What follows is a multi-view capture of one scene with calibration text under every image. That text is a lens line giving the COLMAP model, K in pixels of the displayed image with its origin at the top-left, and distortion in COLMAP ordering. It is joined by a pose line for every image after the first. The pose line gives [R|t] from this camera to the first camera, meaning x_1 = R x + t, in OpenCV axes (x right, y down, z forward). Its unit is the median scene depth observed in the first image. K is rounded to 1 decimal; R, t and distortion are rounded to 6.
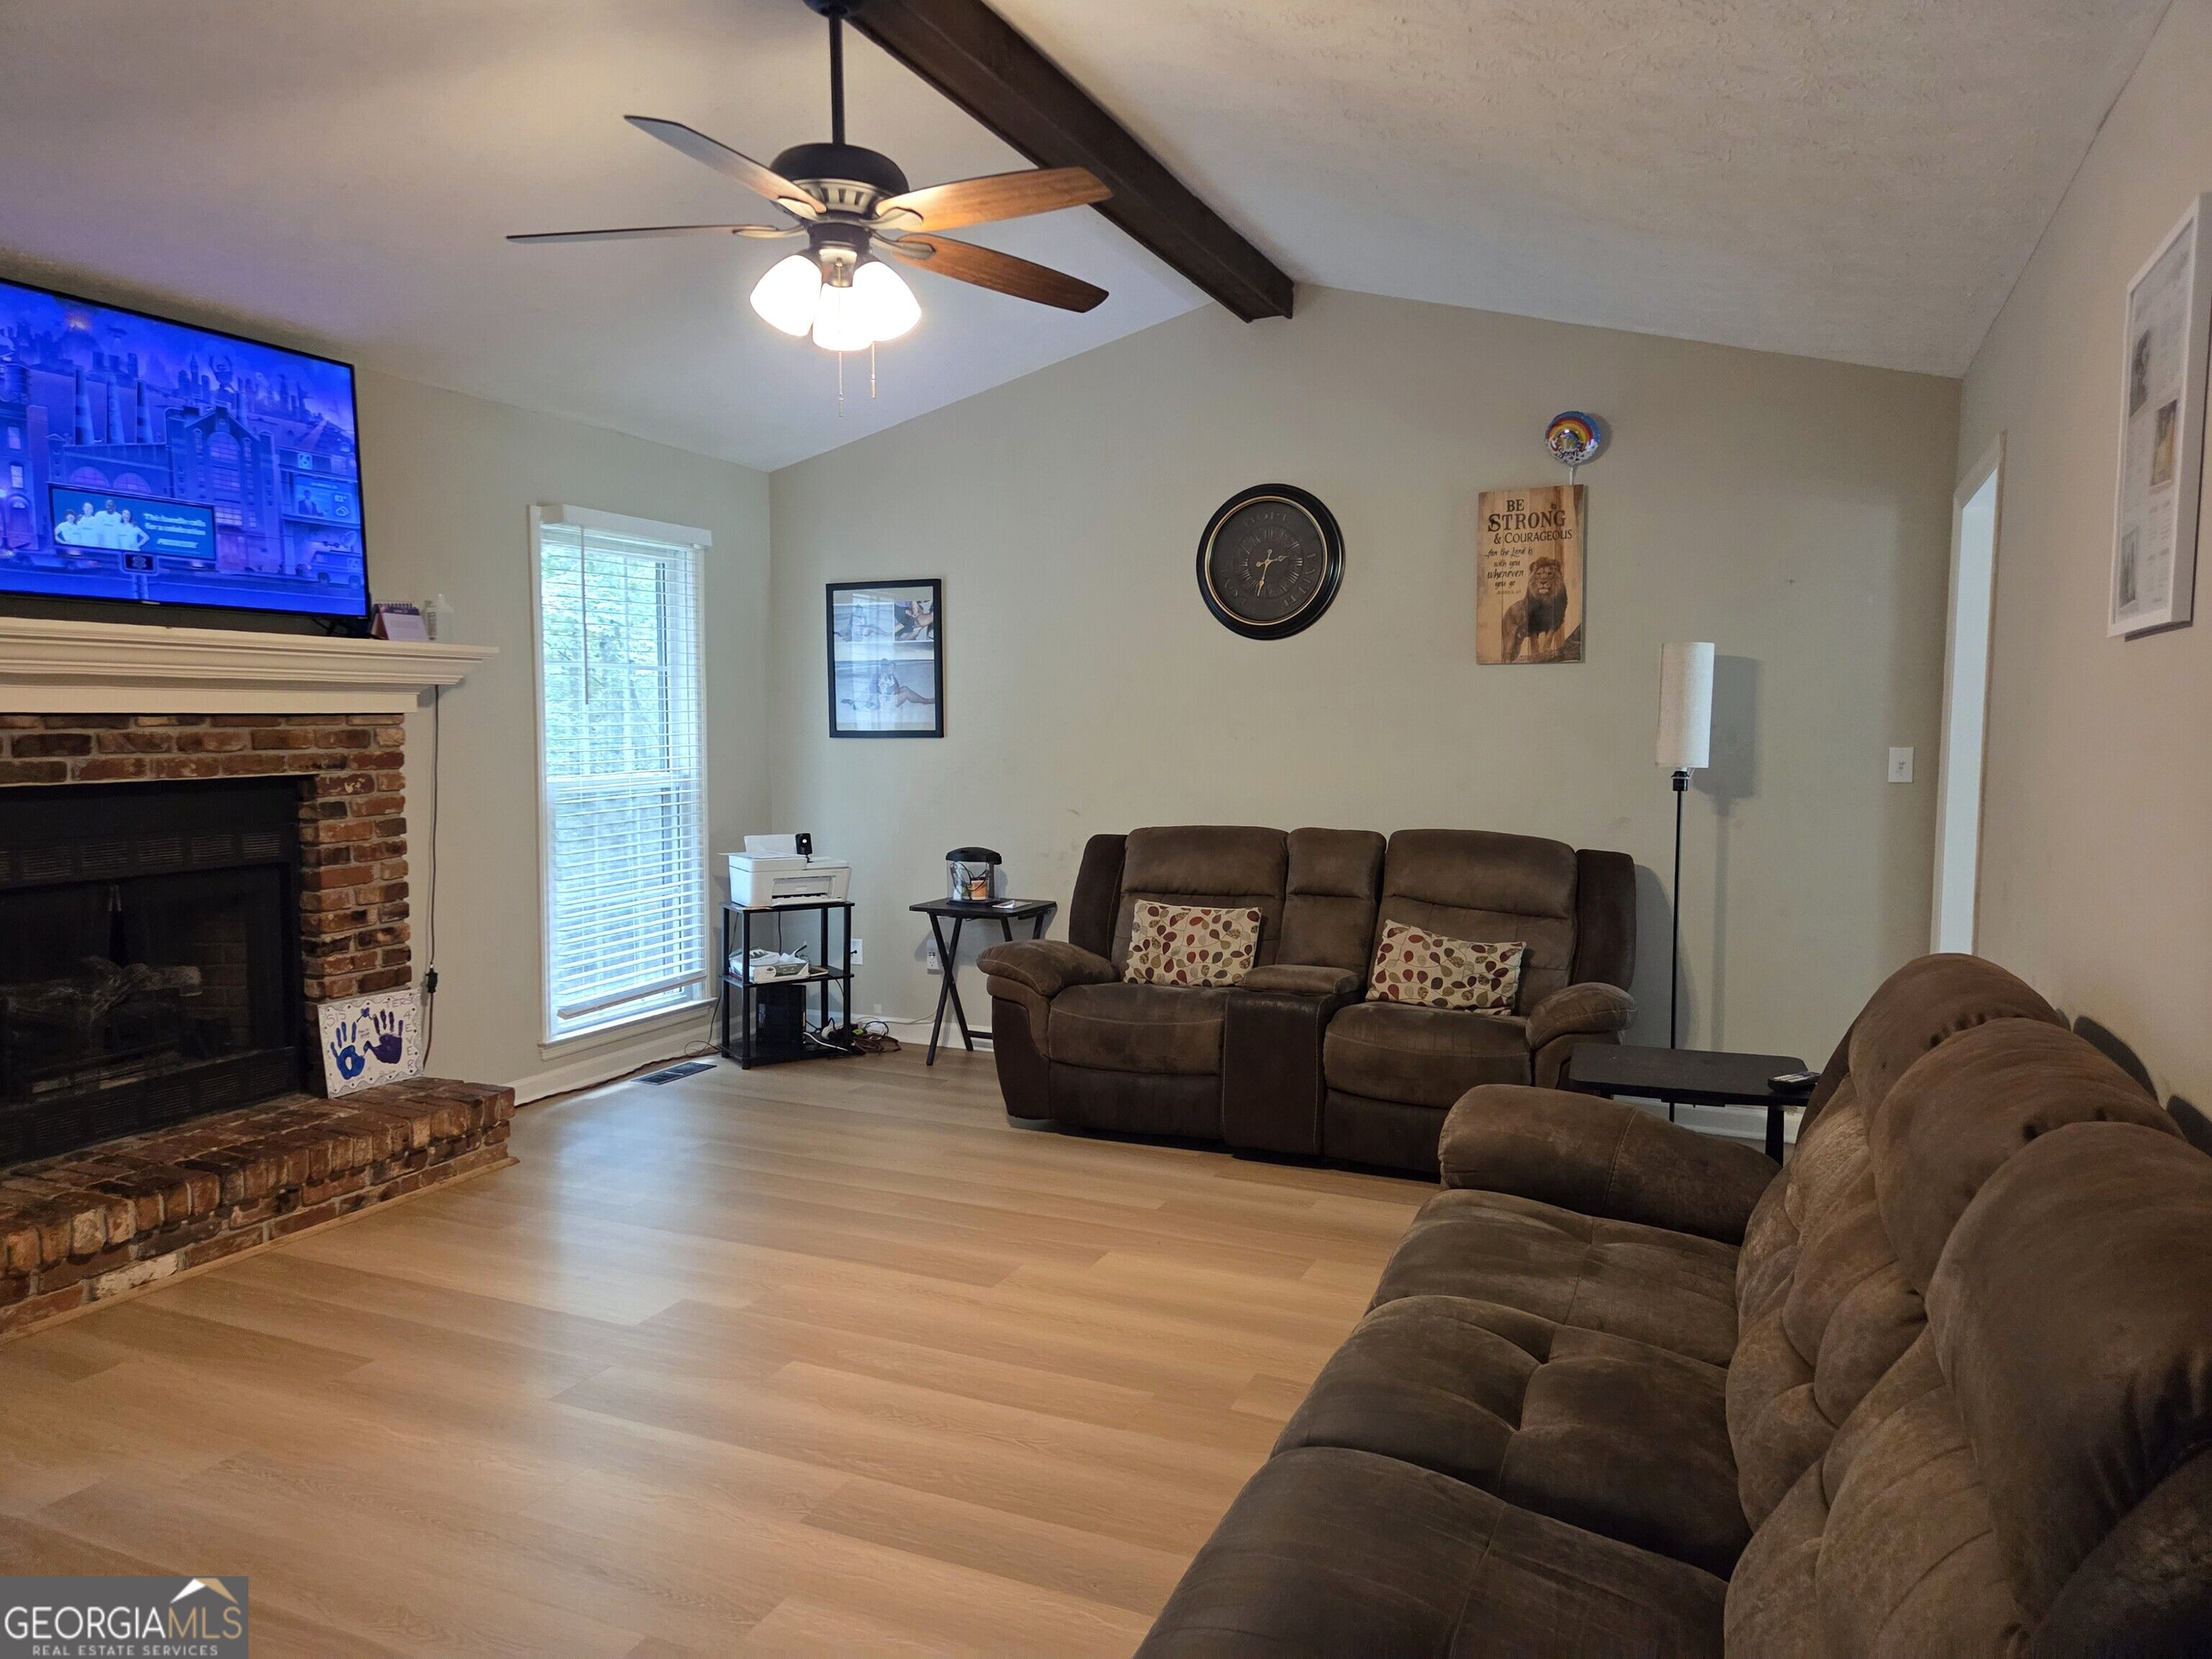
lens RADIAL K [[1491.9, 0, 1106.0], [0, 1491.9, 829.5], [0, 0, 1]] dist [0.078205, -0.066353]
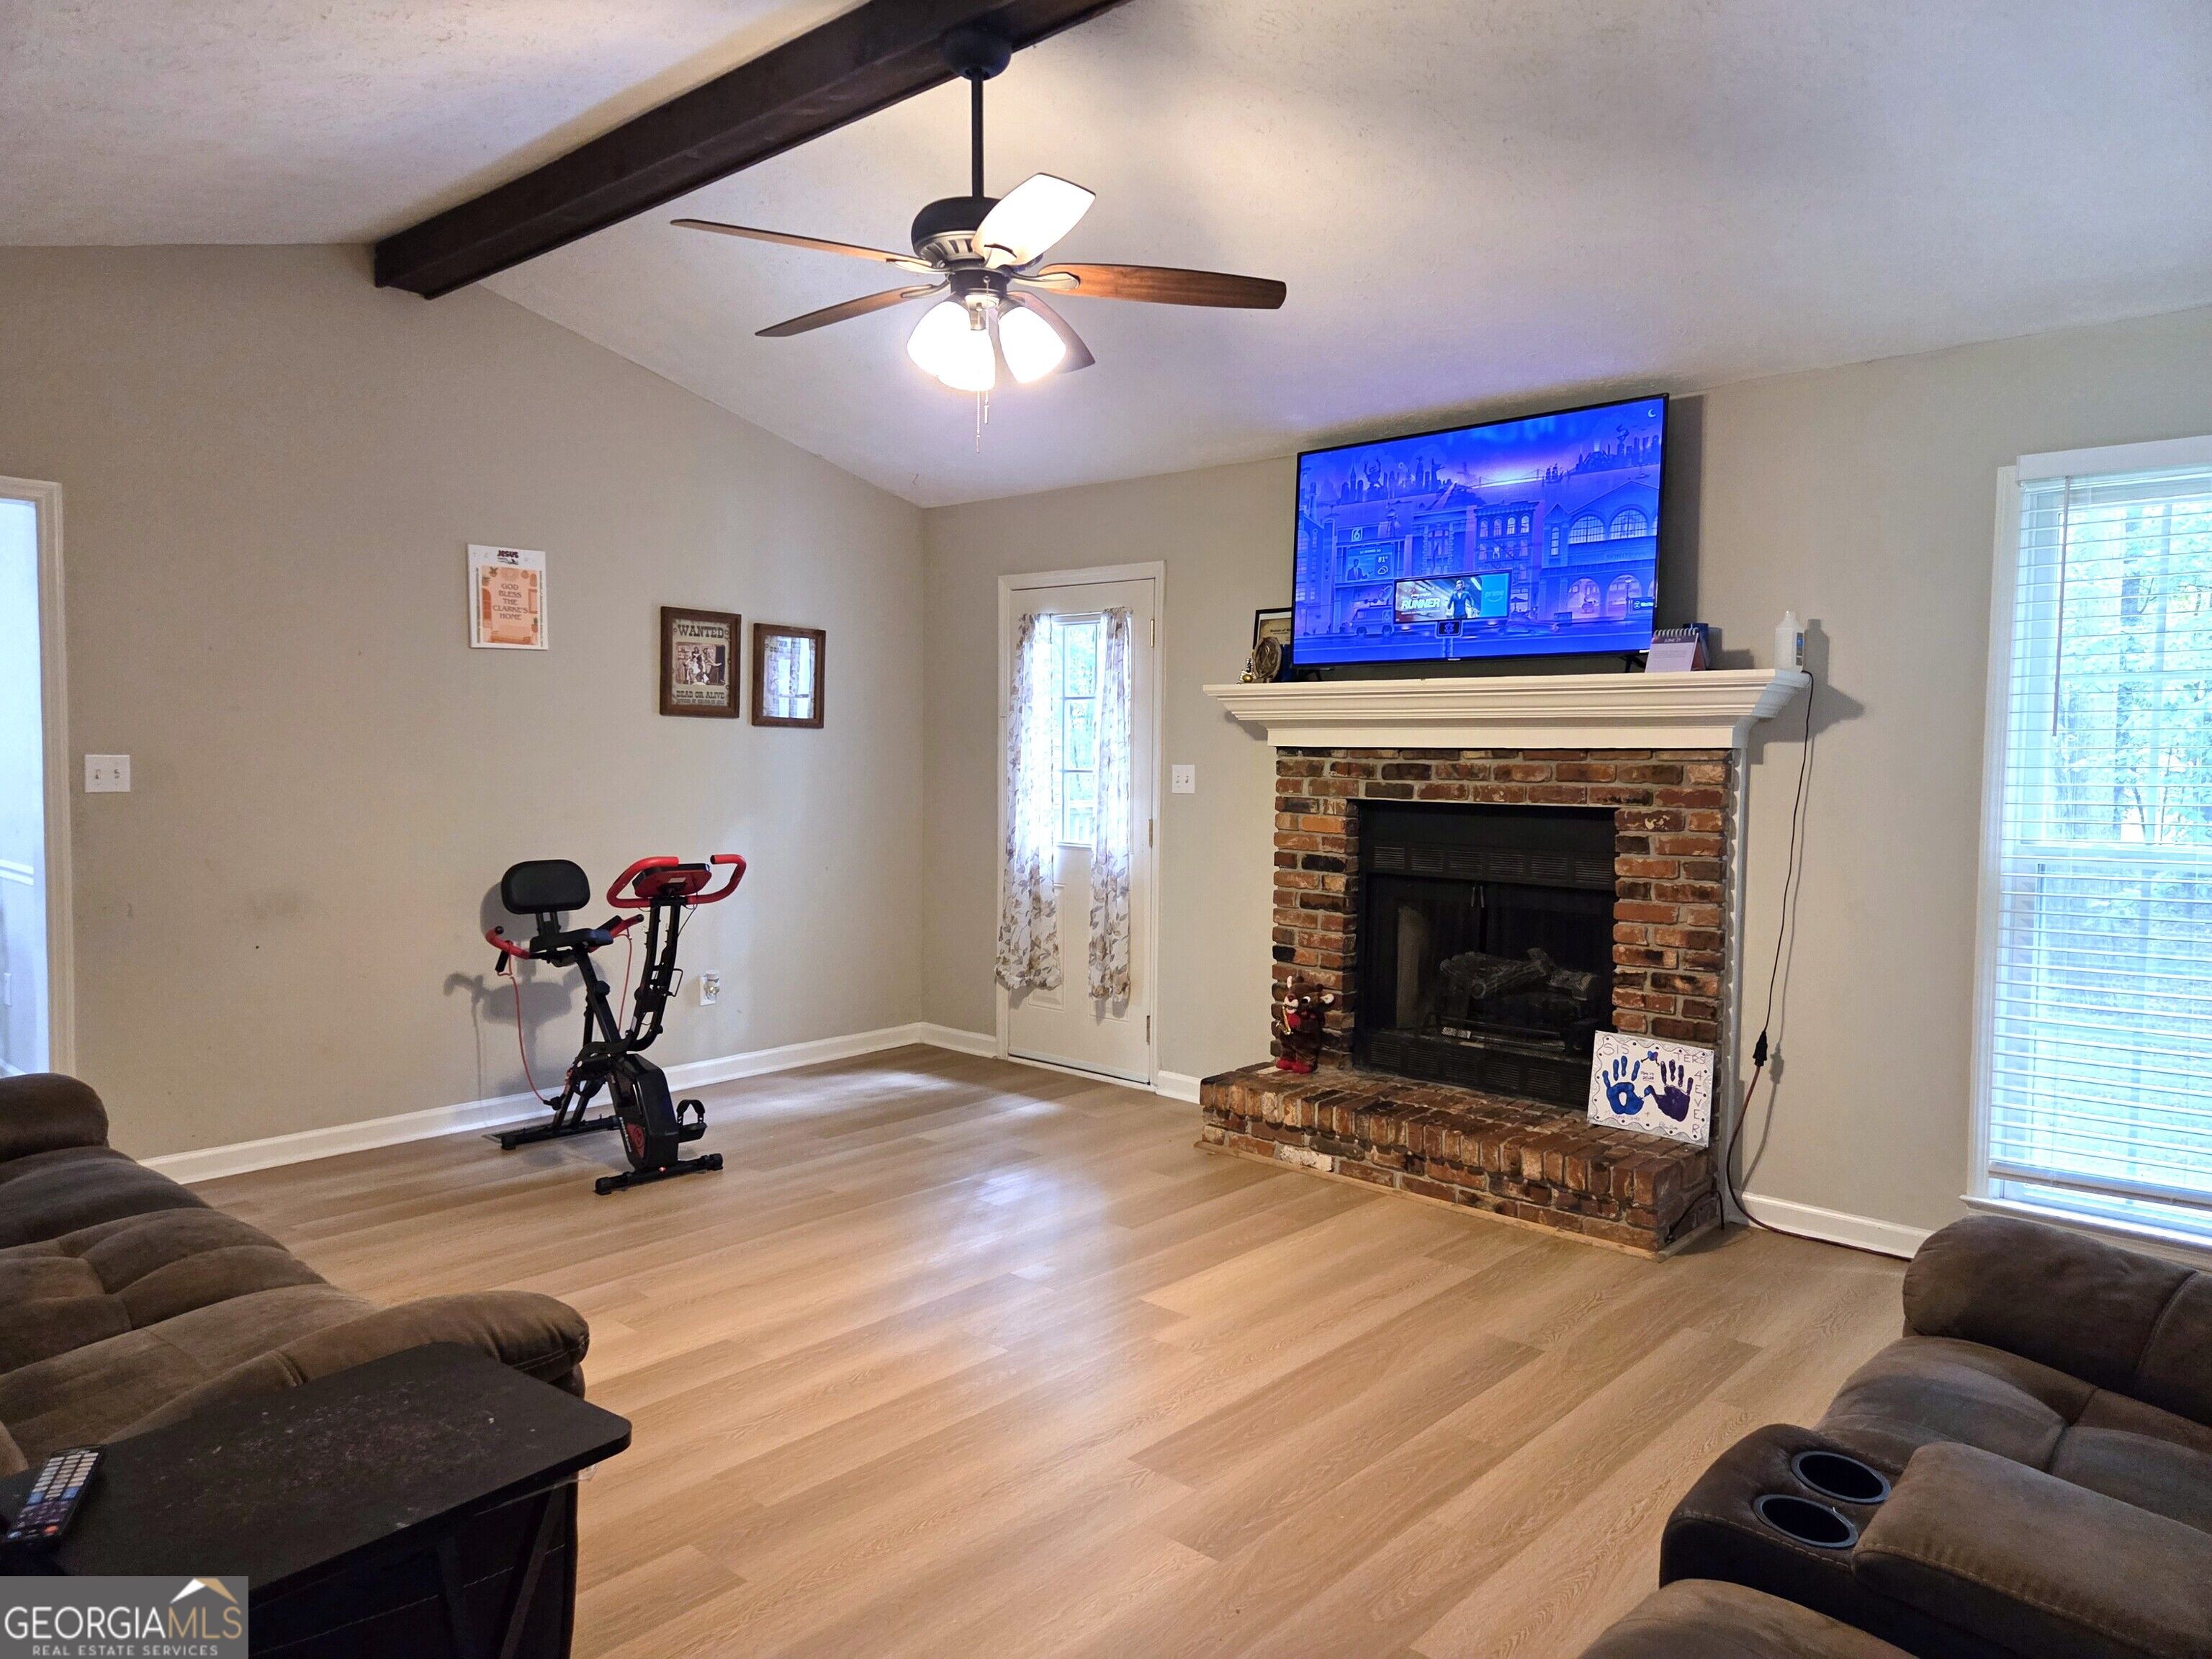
lens RADIAL K [[1467.0, 0, 1111.1], [0, 1467.0, 836.3], [0, 0, 1]] dist [0.025200, -0.000942]
pose [[-0.318350, 0.048369, -0.946739, 0.521301], [-0.083996, 0.993330, 0.078994, -0.066174], [0.944245, 0.104670, -0.312163, 0.974567]]
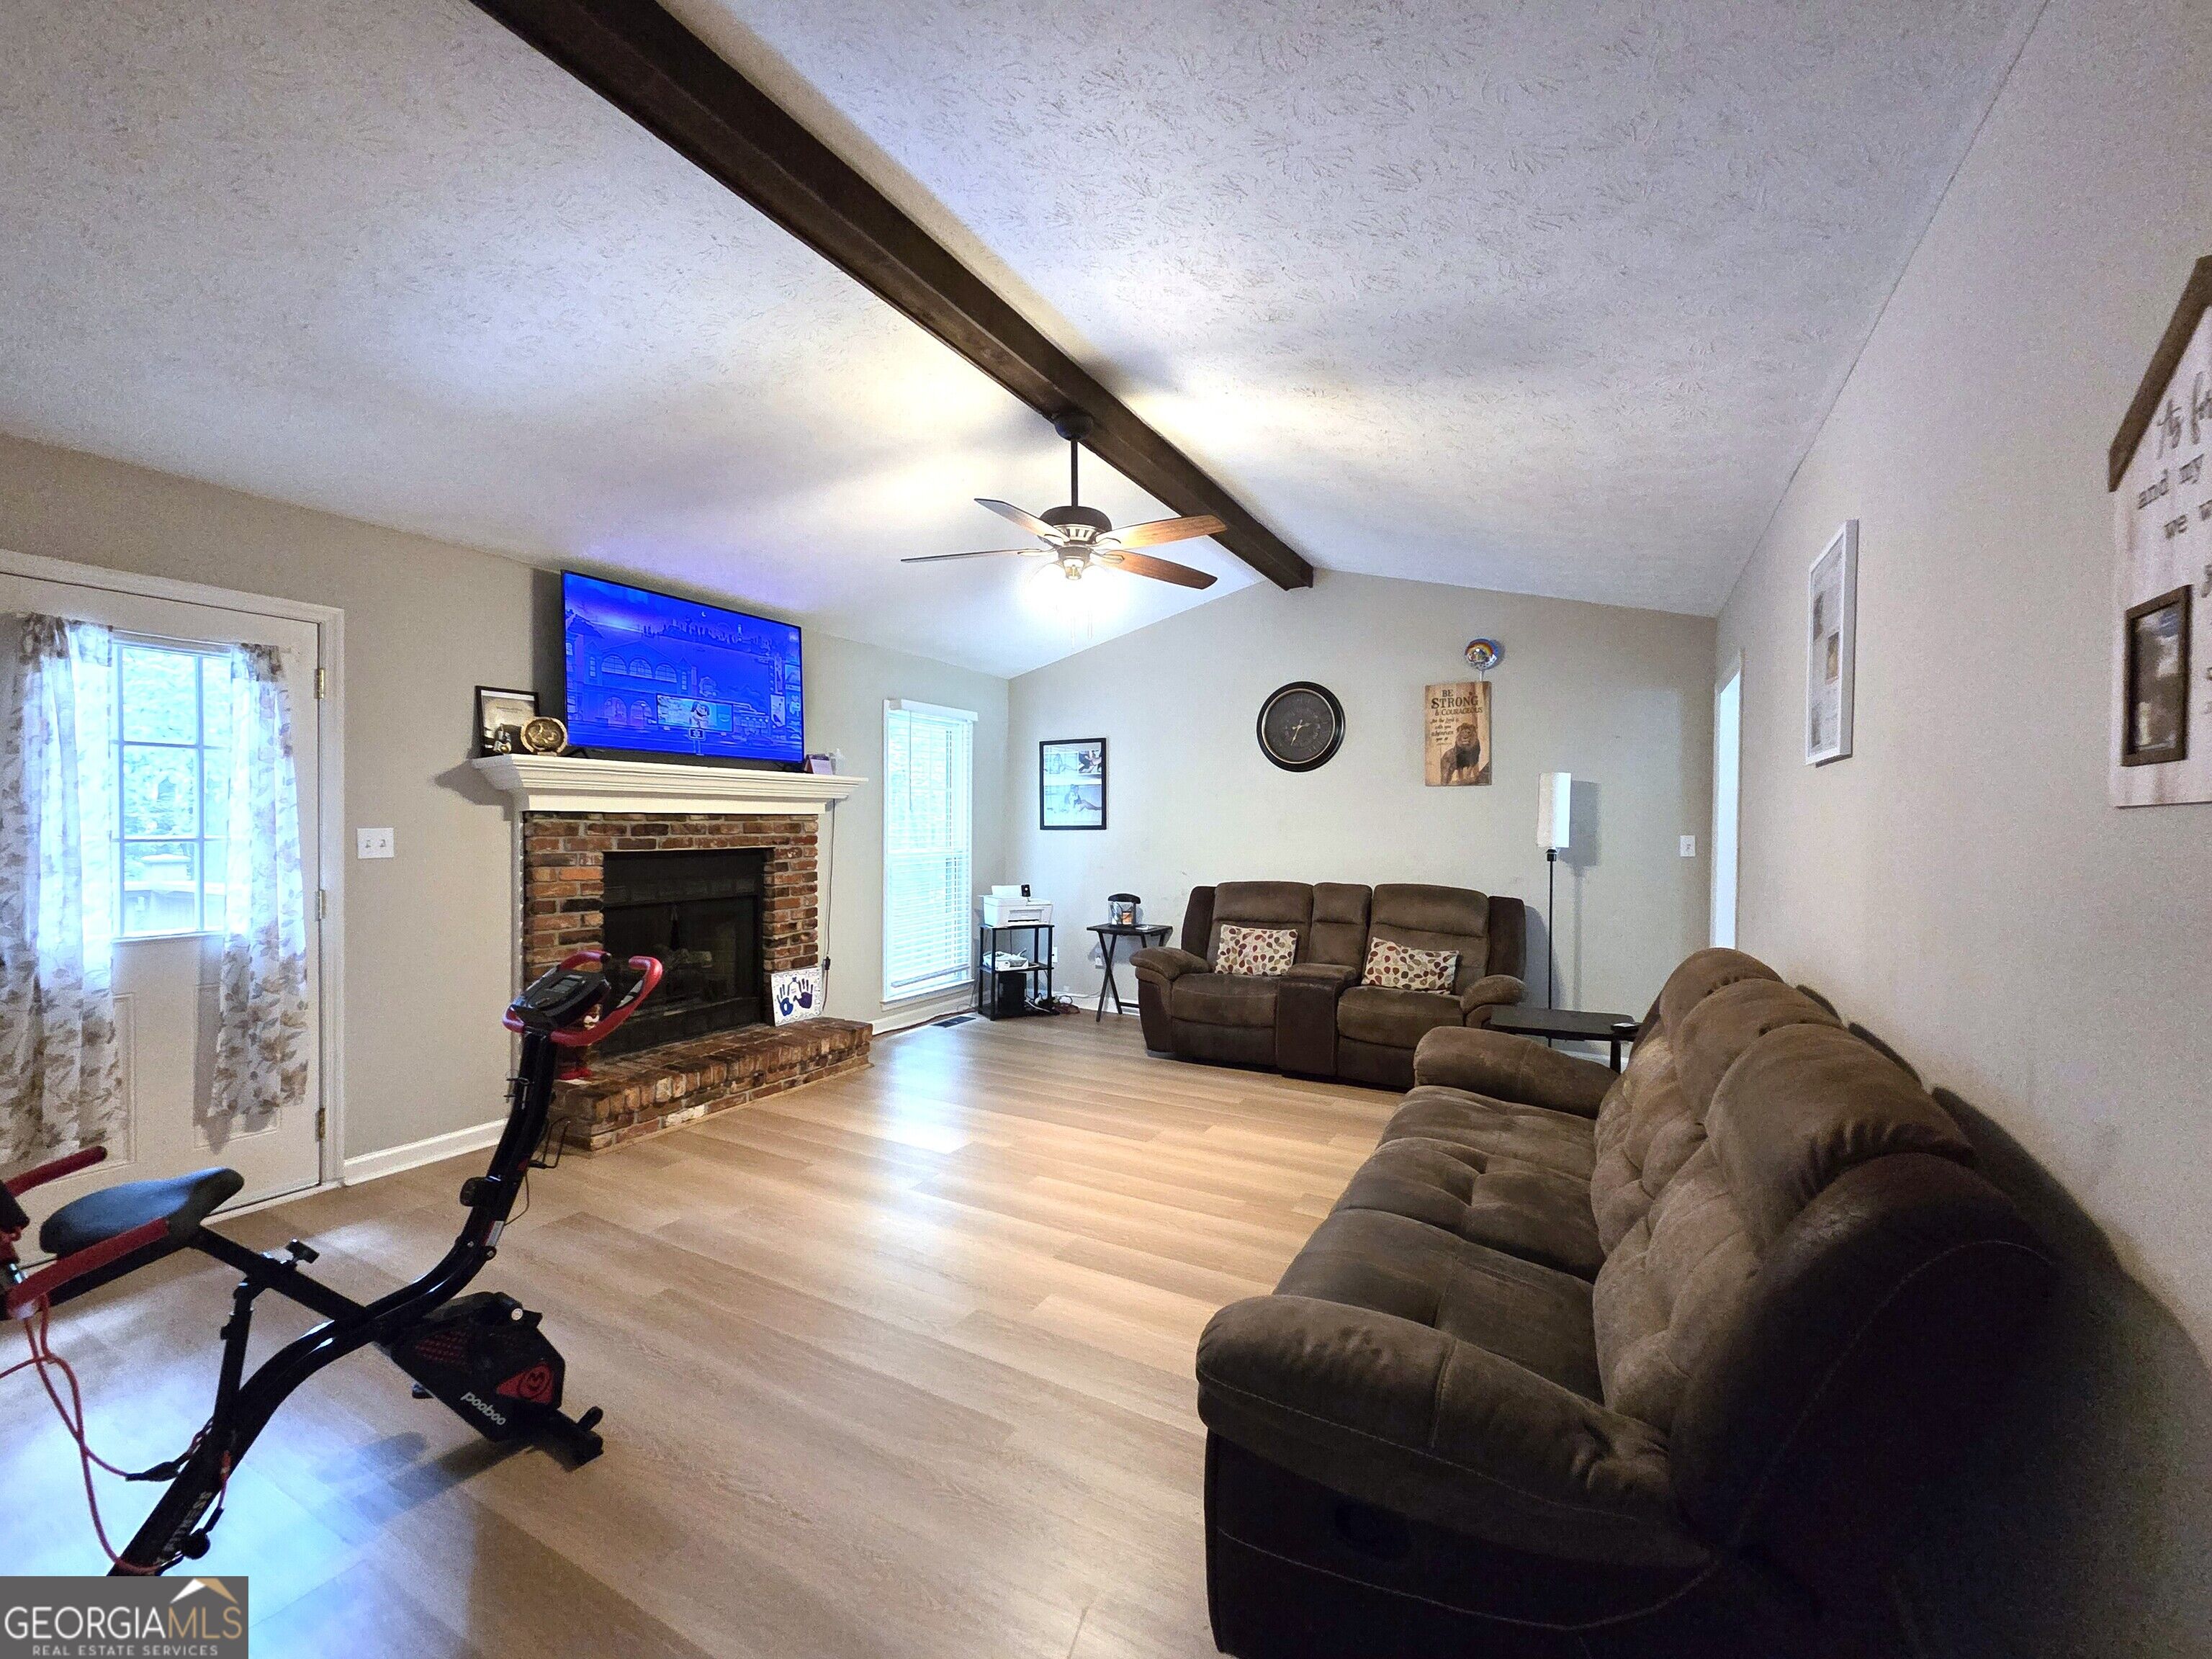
lens RADIAL K [[911.9, 0, 1100.3], [0, 911.9, 837.3], [0, 0, 1]] dist [-0.000413, -0.000373]
pose [[0.995878, 0.003177, -0.090646, -0.028795], [-0.008608, 0.998186, -0.059580, 0.013697], [0.090292, 0.060115, 0.994099, -0.058261]]
